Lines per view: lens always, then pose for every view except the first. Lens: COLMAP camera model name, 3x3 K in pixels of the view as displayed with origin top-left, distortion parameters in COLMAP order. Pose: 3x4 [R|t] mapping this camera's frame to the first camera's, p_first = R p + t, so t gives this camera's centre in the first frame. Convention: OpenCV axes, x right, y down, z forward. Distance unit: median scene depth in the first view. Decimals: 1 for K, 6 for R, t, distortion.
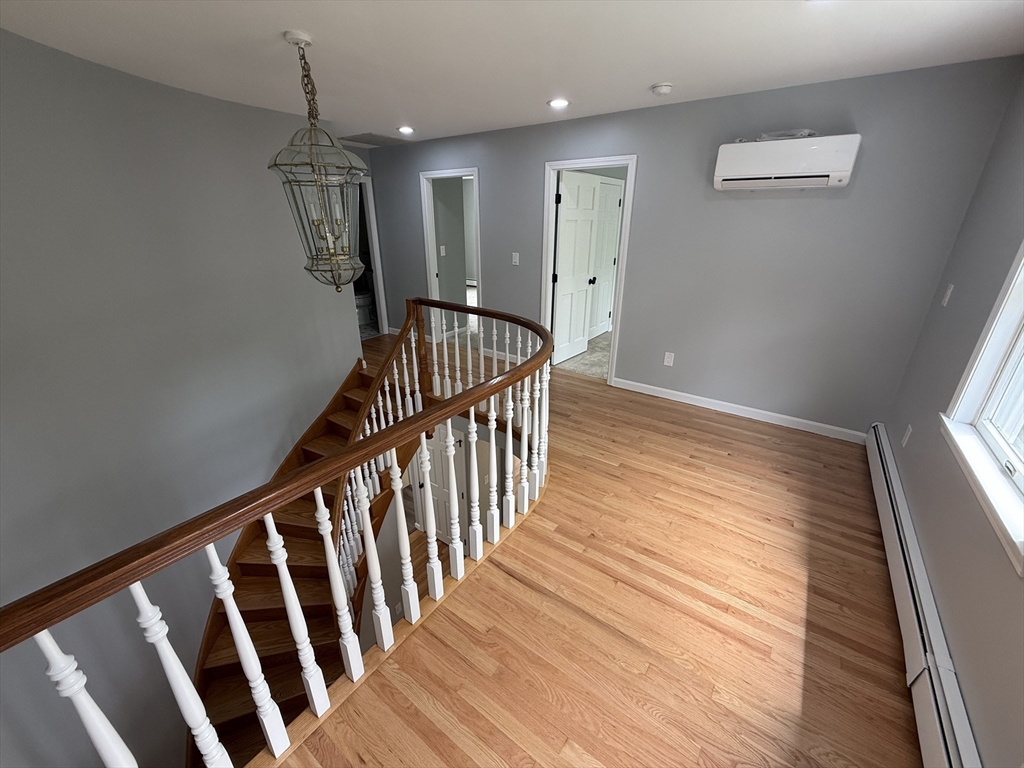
lens RADIAL K [[407.0, 0, 512.0], [0, 407.0, 384.0], [0, 0, 1]] dist [-0.000864, 0.000035]
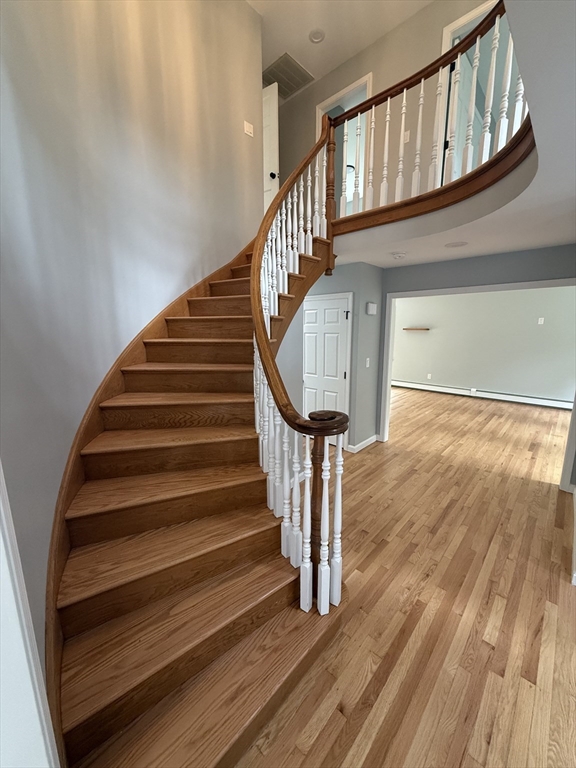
lens RADIAL K [[305.3, 0, 288.0], [0, 305.3, 384.0], [0, 0, 1]] dist [-0.000864, 0.000035]
pose [[0.991651, 0.016391, -0.127907, -0.221229], [-0.041990, 0.978876, -0.200099, 0.617848], [0.121925, 0.203799, 0.971391, 0.324684]]
